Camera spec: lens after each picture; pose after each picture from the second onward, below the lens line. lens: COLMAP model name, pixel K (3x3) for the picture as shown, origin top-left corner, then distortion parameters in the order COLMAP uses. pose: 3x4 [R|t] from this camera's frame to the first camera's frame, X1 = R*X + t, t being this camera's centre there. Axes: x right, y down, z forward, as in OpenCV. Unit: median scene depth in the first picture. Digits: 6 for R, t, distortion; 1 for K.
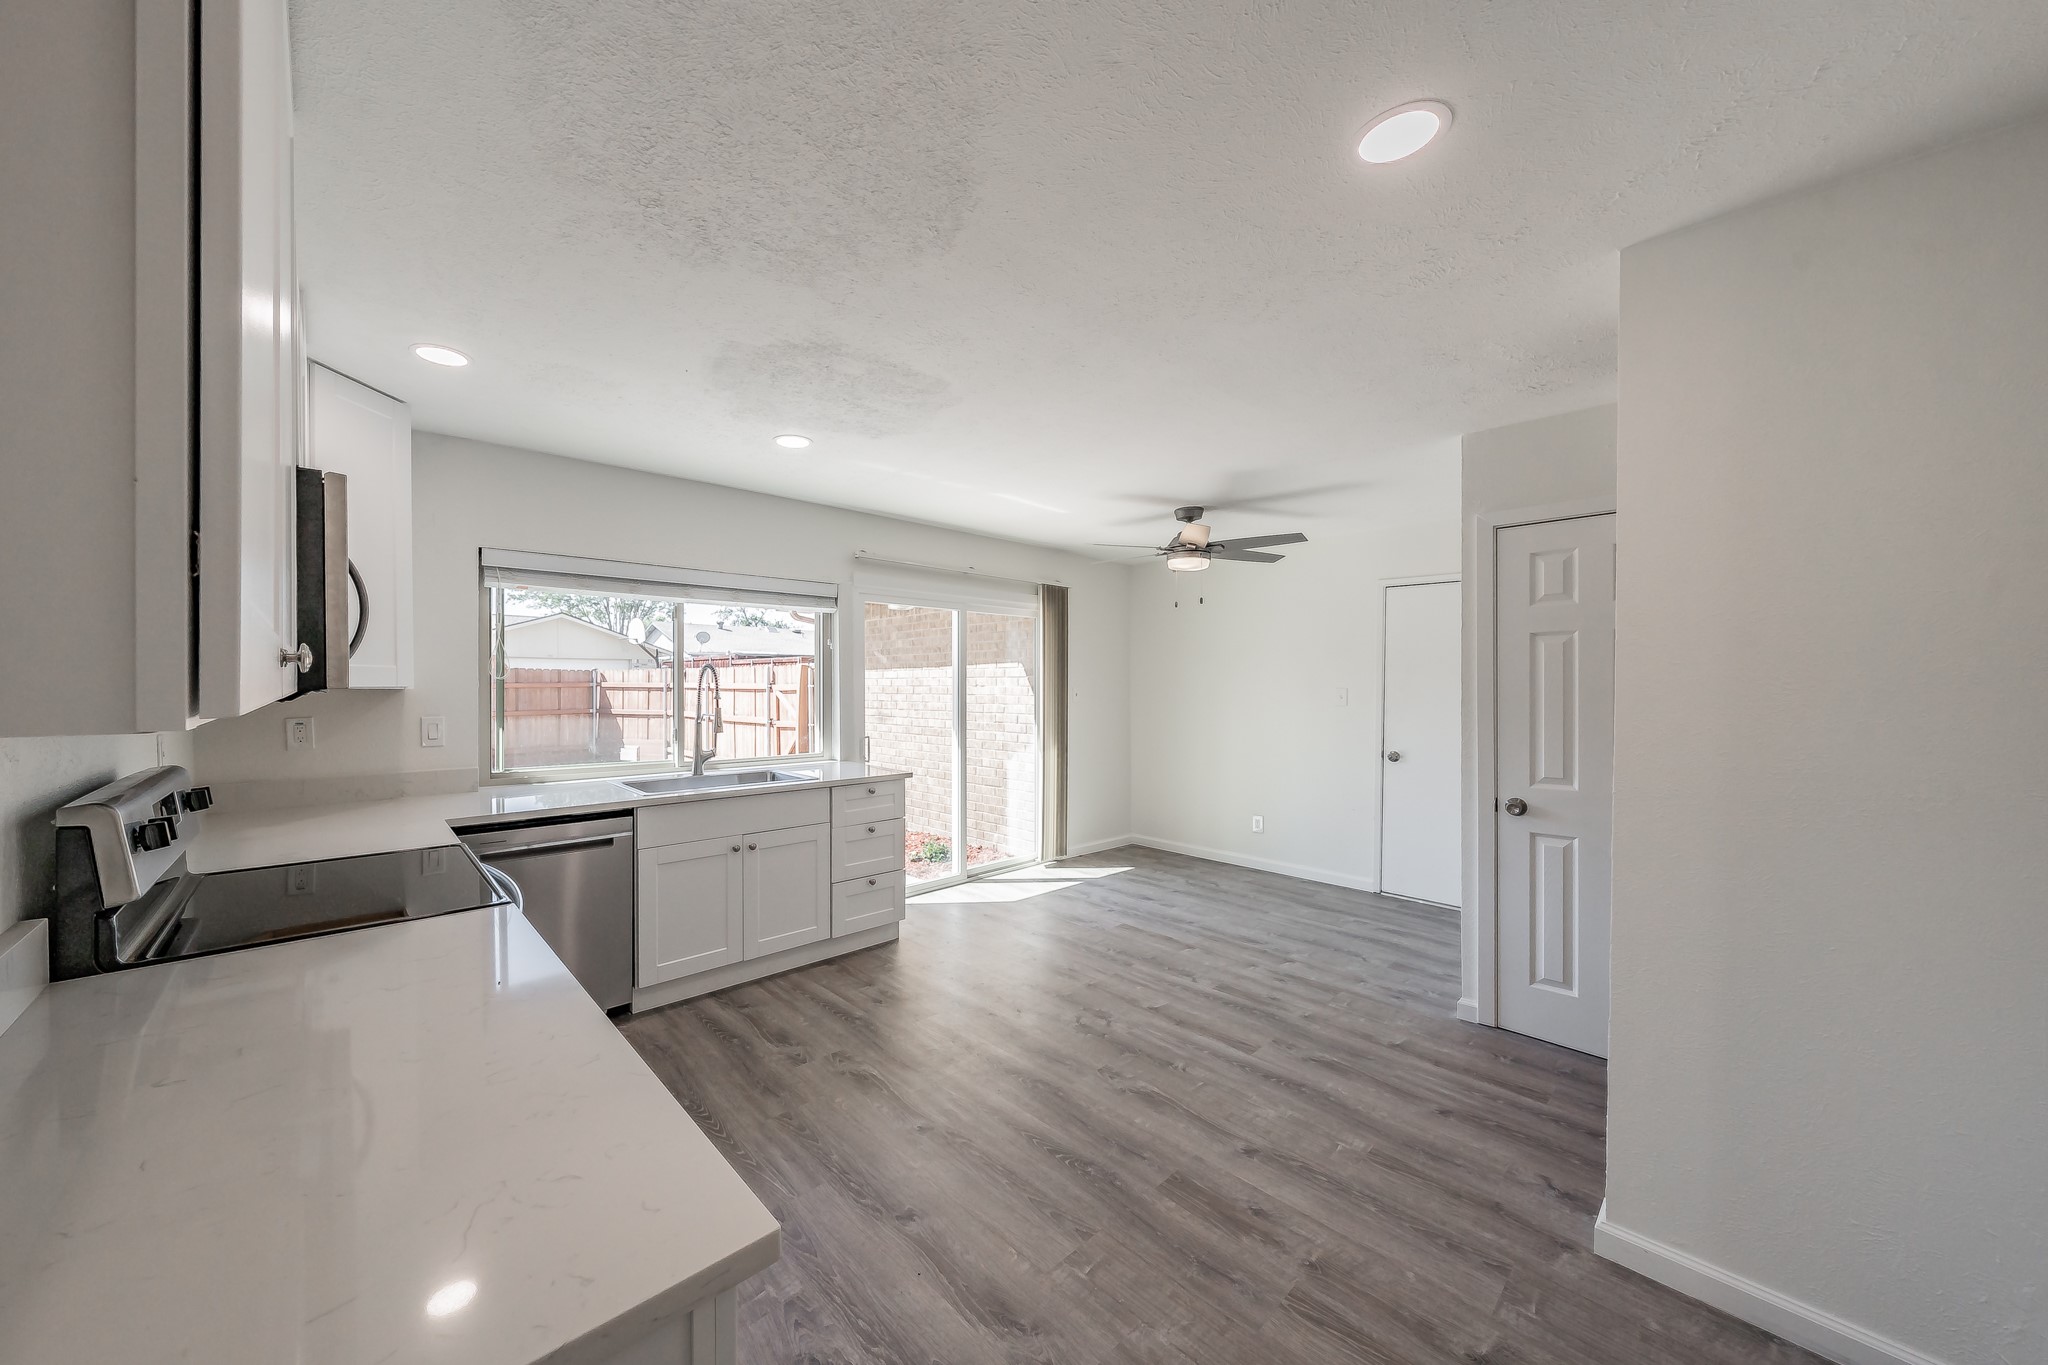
lens RADIAL K [[714.0, 0, 956.8], [0, 714.0, 690.8], [0, 0, 1]] dist [0.000004, 0.000009]
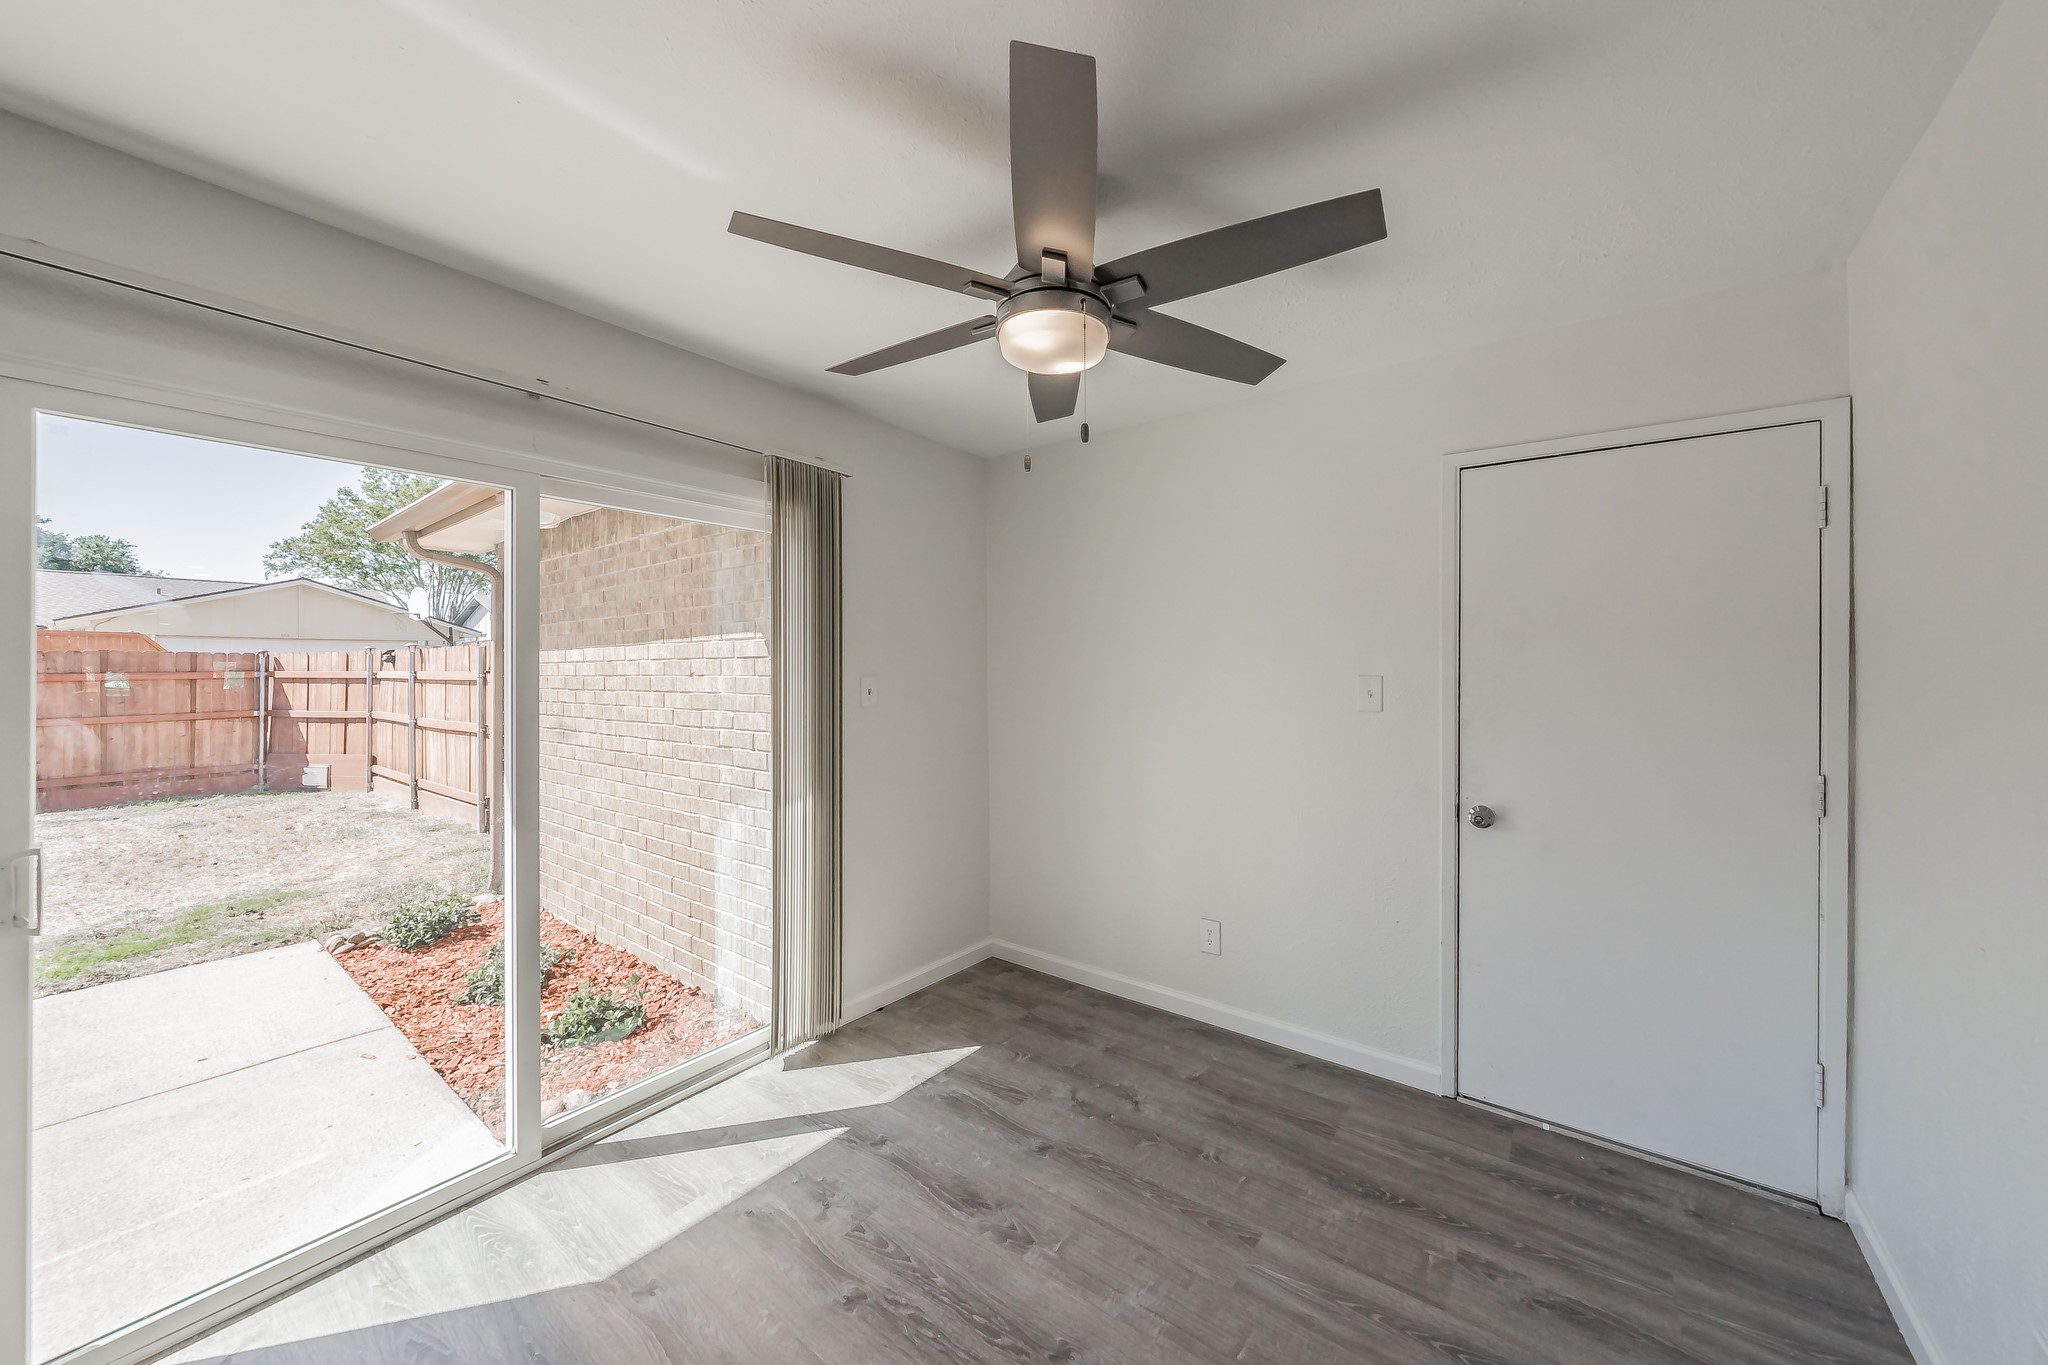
lens RADIAL K [[728.7, 0, 1024.0], [0, 728.7, 682.5], [0, 0, 1]] dist [-0.000080, 0.000041]
pose [[0.981235, -0.010737, 0.192514, 0.187447], [0.008896, 0.999906, 0.010420, -0.005647], [-0.192608, -0.008512, 0.981239, 0.504526]]
